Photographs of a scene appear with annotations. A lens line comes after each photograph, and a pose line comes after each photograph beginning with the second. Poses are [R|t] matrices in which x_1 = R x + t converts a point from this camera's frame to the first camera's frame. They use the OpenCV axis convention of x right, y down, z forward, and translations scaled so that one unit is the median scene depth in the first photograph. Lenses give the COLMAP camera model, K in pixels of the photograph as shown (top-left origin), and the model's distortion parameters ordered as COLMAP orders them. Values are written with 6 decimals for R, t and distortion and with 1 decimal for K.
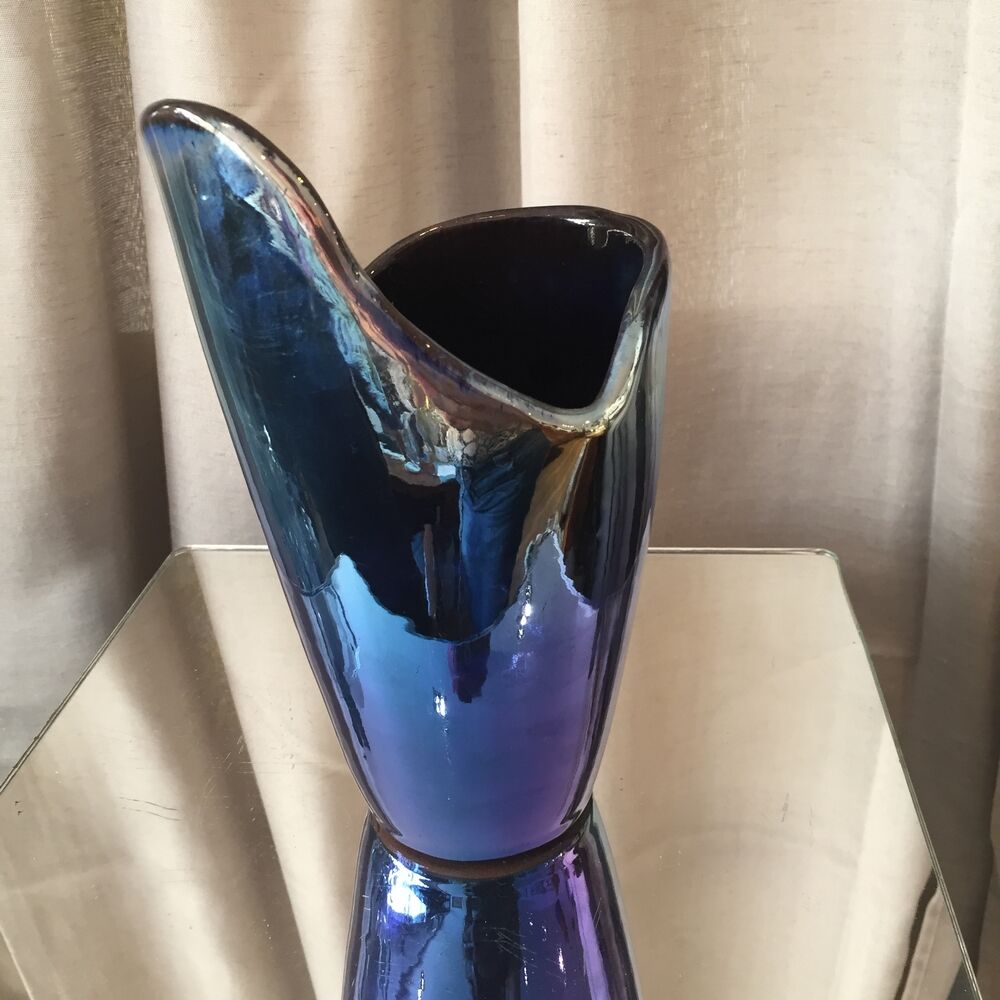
lens RADIAL K [[1164.6, 0, 500.0], [0, 1164.6, 500.0], [0, 0, 1]] dist [0.102520, -0.158627]
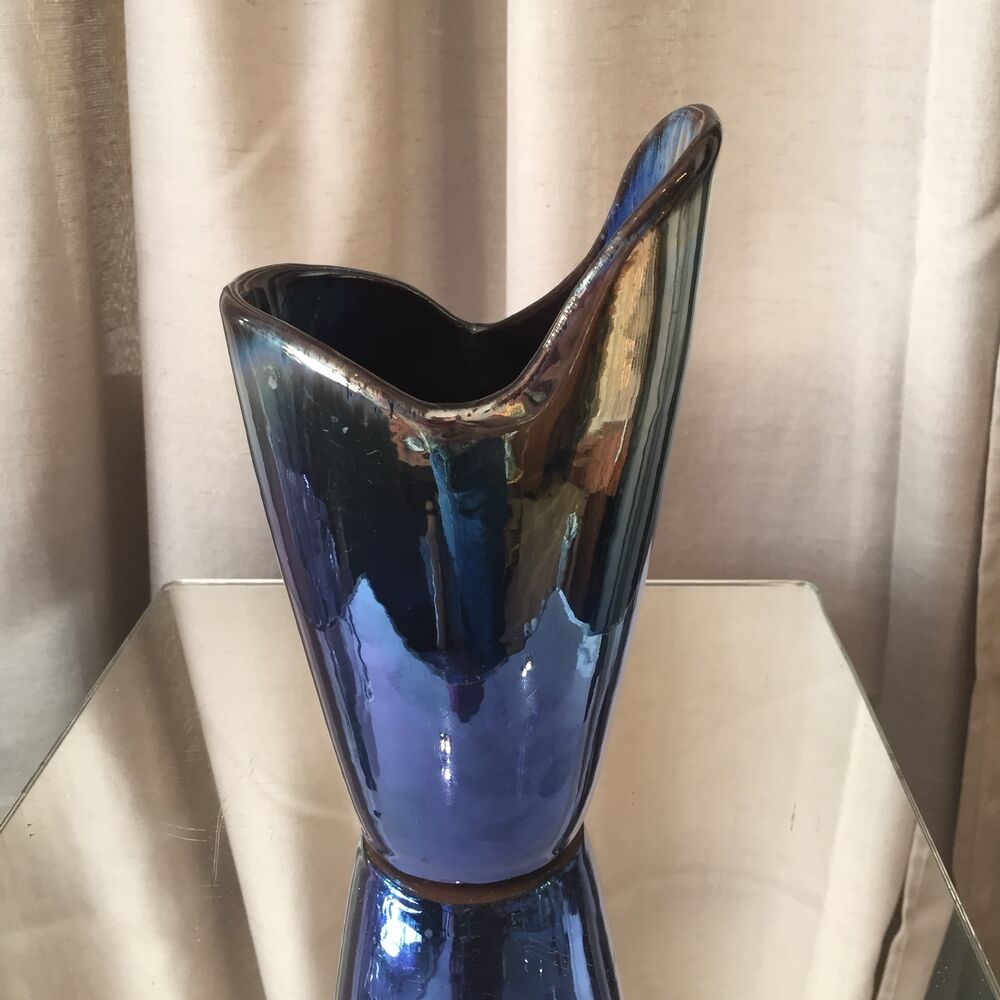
lens RADIAL K [[1164.6, 0, 500.0], [0, 1164.6, 500.0], [0, 0, 1]] dist [0.102520, -0.158627]
pose [[0.997984, 0.003451, 0.063366, -0.051077], [0.000287, 0.998264, -0.058898, 0.027399], [-0.063459, 0.058797, 0.996251, -0.019265]]
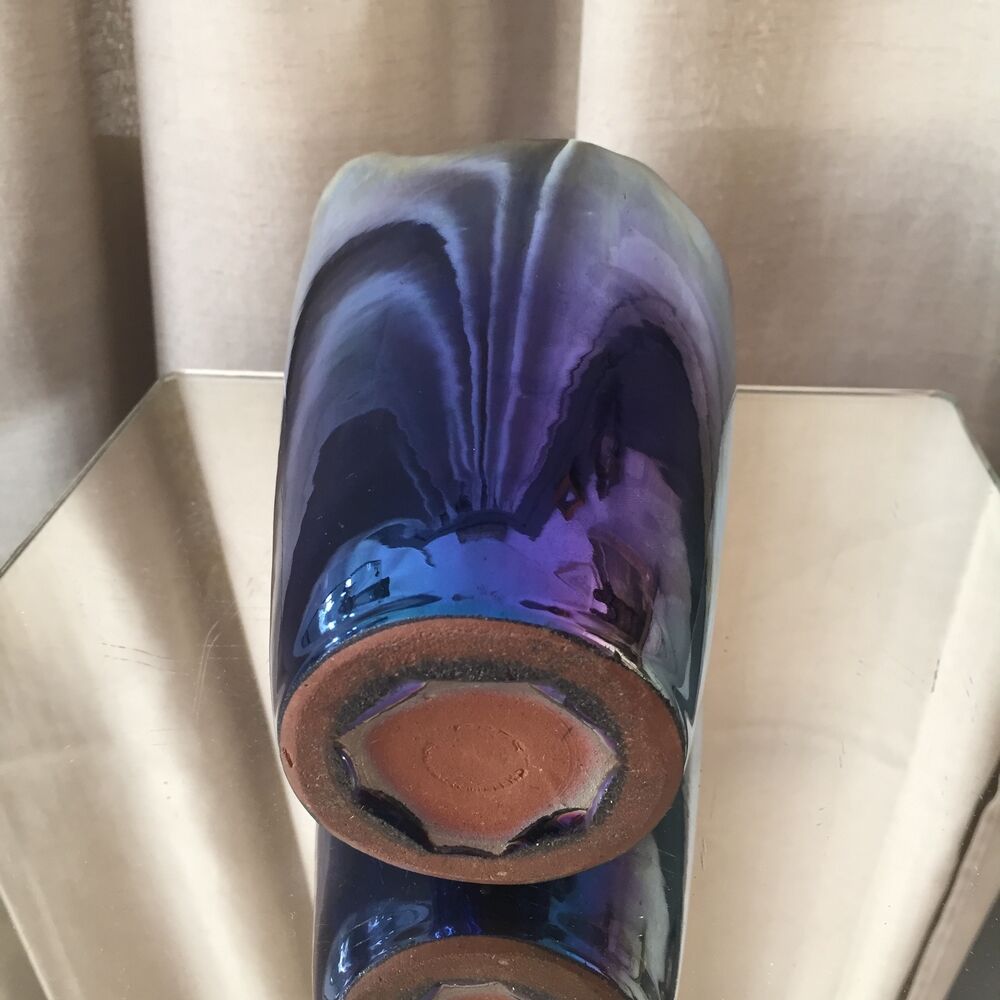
lens RADIAL K [[1174.3, 0, 498.7], [0, 1174.3, 496.8], [0, 0, 1]] dist [0.094896, -0.164055]
pose [[0.999467, 0.027798, 0.017146, -0.045235], [-0.028953, 0.997034, 0.071308, 0.057405], [-0.015113, -0.071766, 0.997307, 0.130987]]
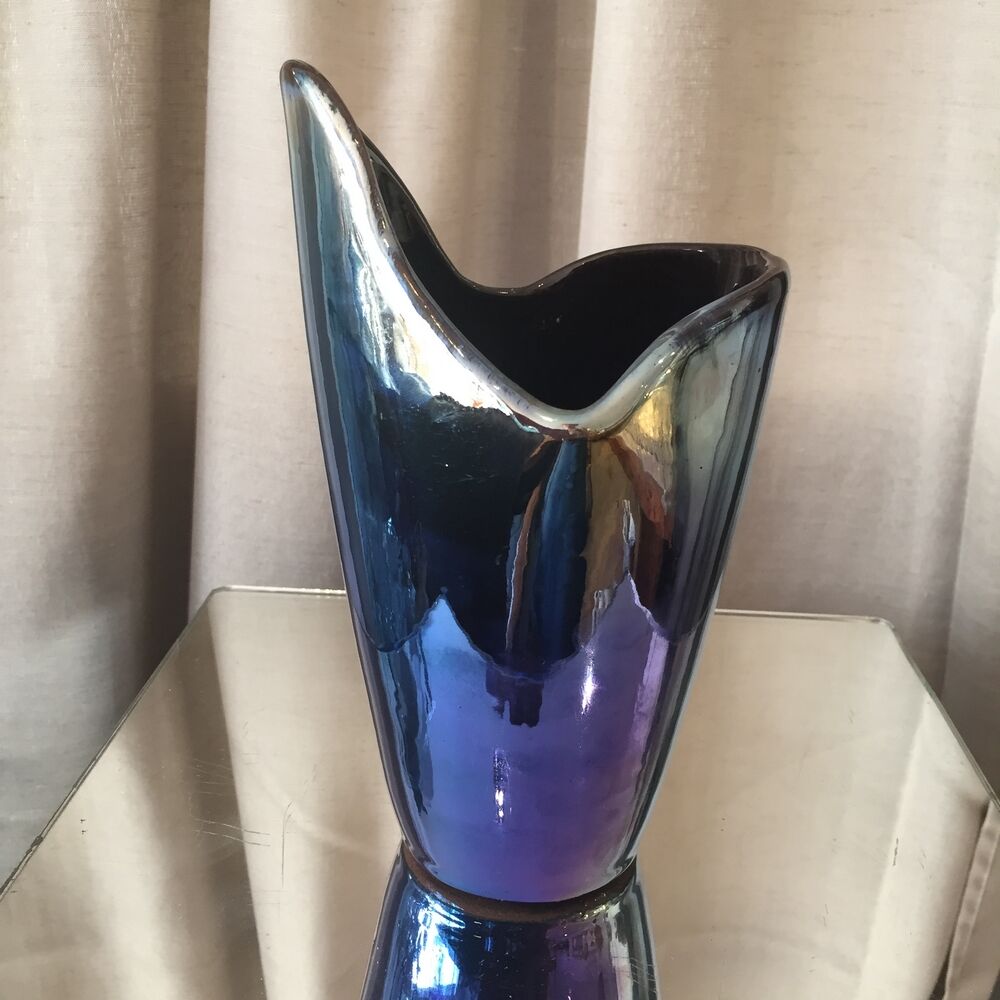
lens RADIAL K [[1164.6, 0, 500.0], [0, 1164.6, 500.0], [0, 0, 1]] dist [0.102520, -0.158627]
pose [[0.996095, 0.056093, 0.068178, -0.103929], [-0.048153, 0.992428, -0.112996, 0.061655], [-0.074000, 0.109272, 0.991254, 0.017035]]
